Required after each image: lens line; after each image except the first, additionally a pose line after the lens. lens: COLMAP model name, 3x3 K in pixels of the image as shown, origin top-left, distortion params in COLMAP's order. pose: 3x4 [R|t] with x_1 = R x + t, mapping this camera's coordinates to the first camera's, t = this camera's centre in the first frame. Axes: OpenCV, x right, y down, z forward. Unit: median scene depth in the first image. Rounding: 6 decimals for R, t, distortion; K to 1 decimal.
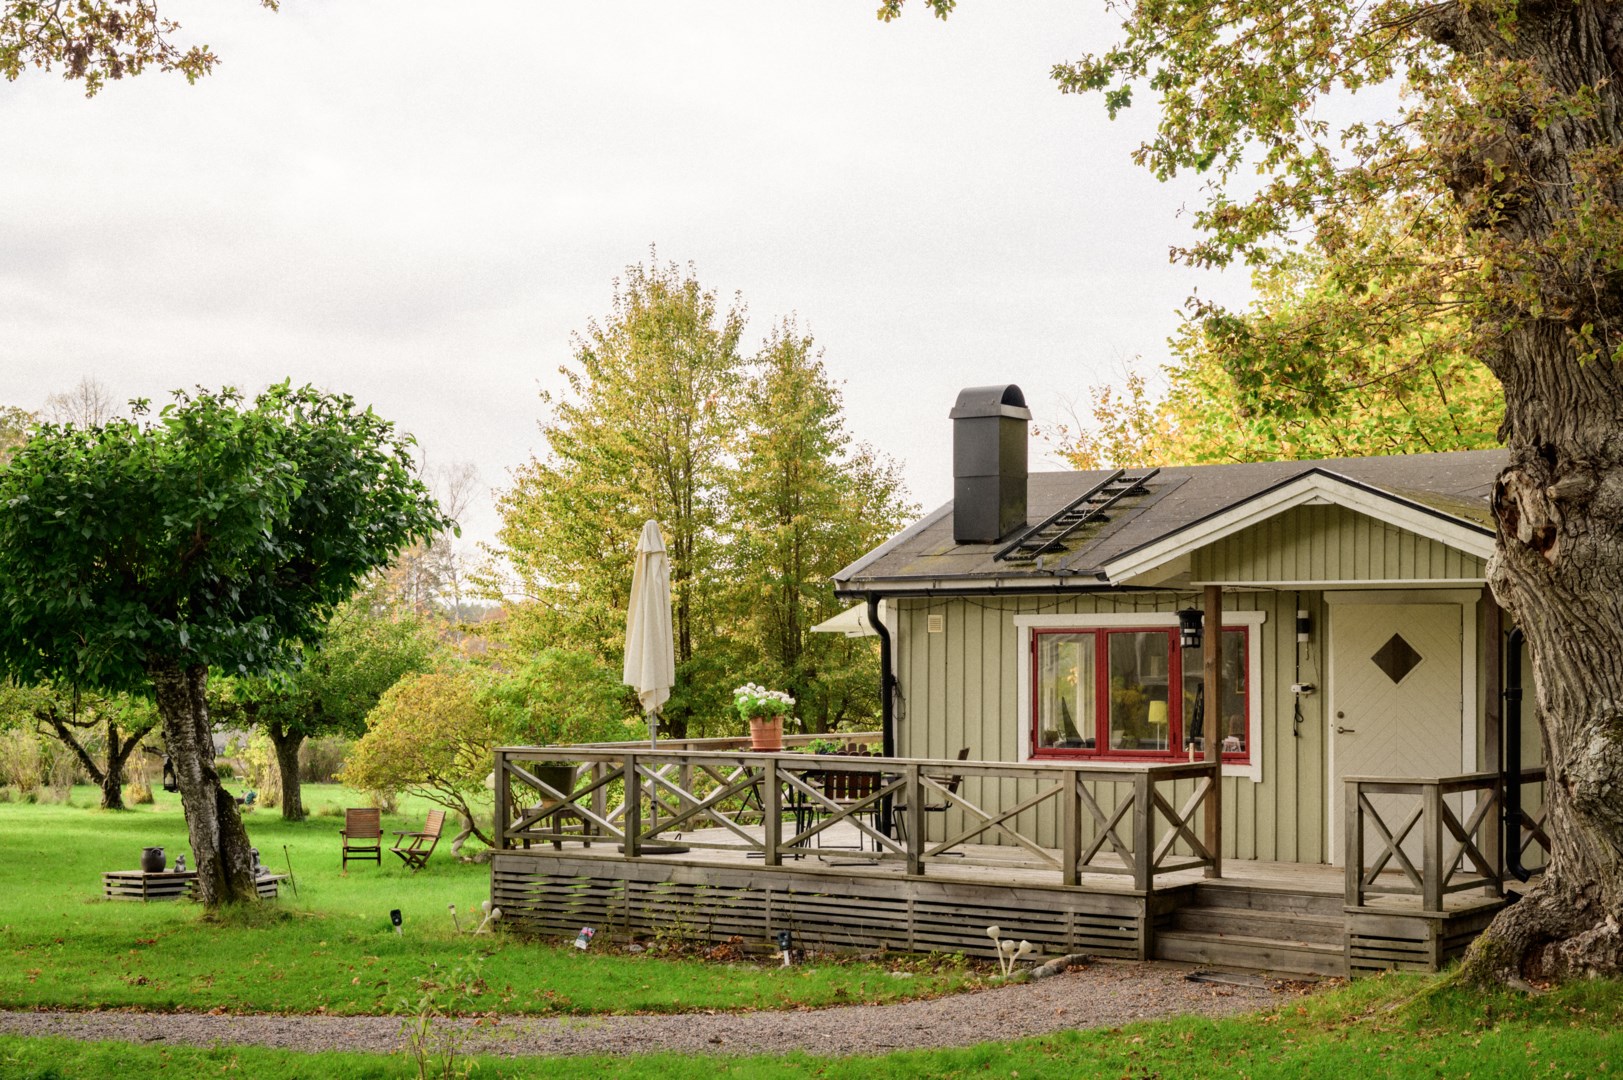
lens RADIAL K [[2351.1, 0, 811.5], [0, 2351.1, 540.0], [0, 0, 1]] dist [-0.018942, -0.010993]
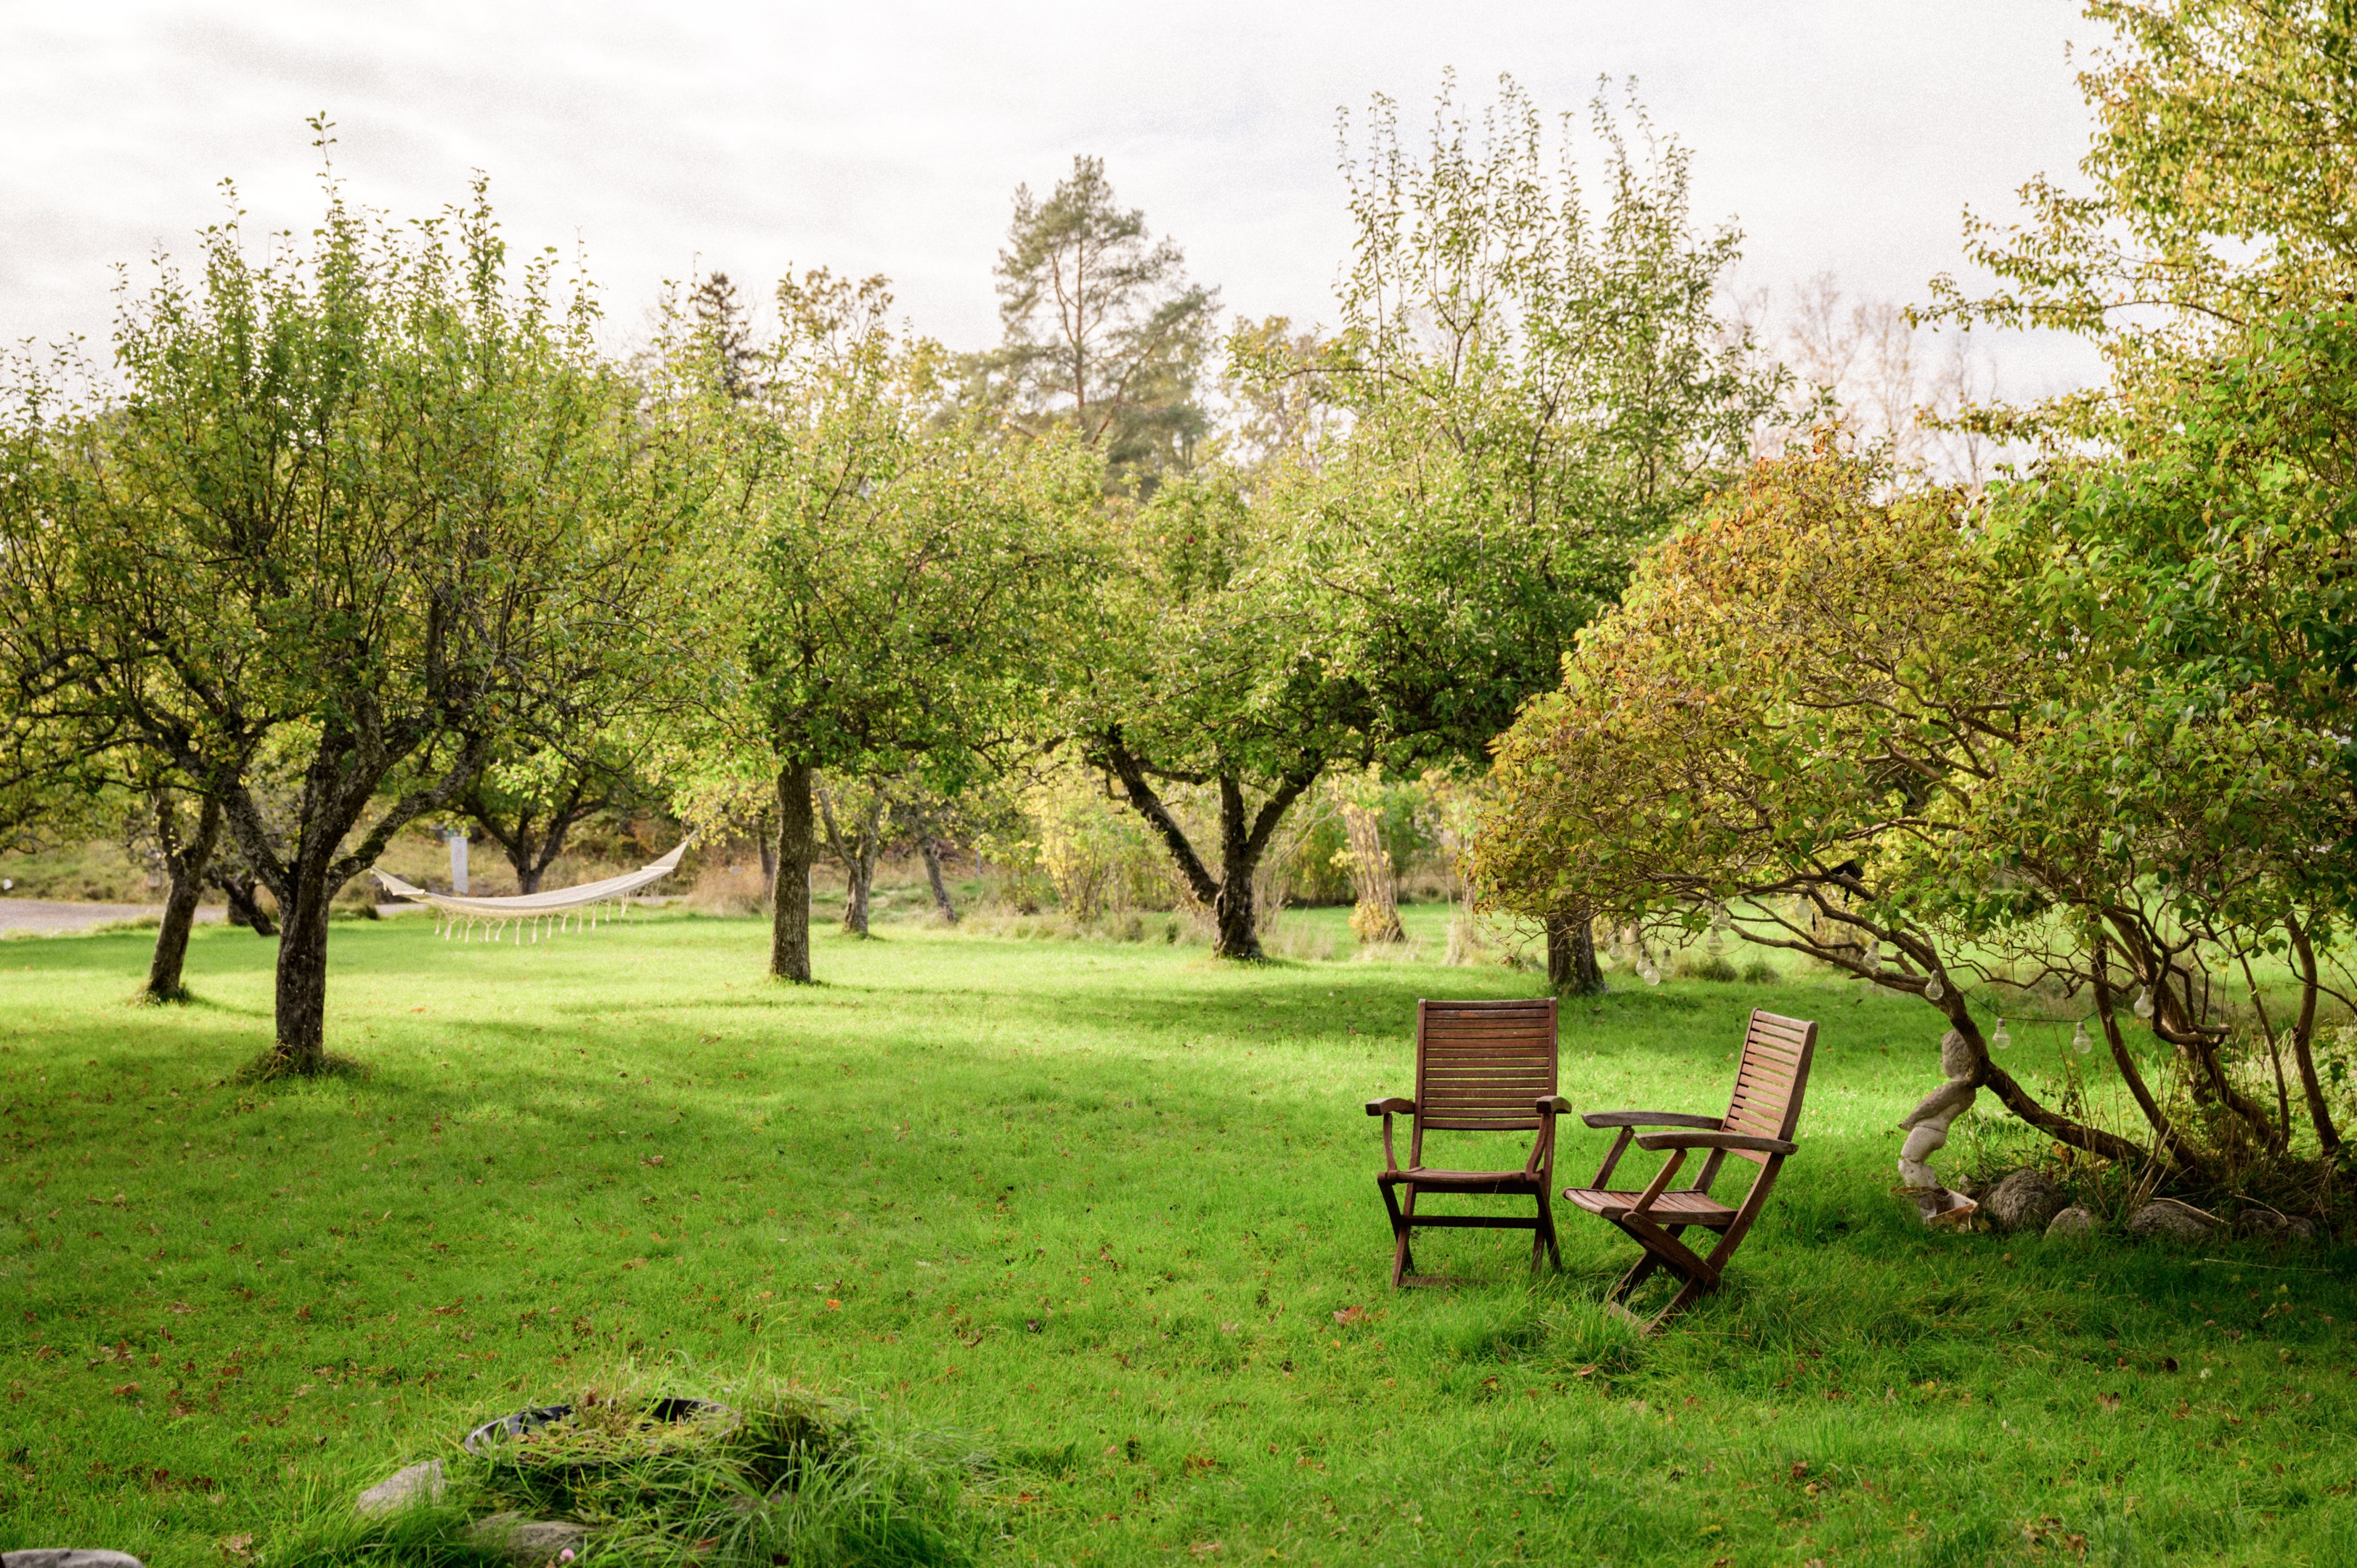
lens RADIAL K [[3031.8, 0, 1178.5], [0, 3031.8, 784.0], [0, 0, 1]] dist [0.015089, 0.032101]
pose [[0.904841, -0.024101, -0.425067, -0.070669], [0.051869, 0.997200, 0.053872, 0.059123], [0.422579, -0.070793, 0.903557, 0.566246]]
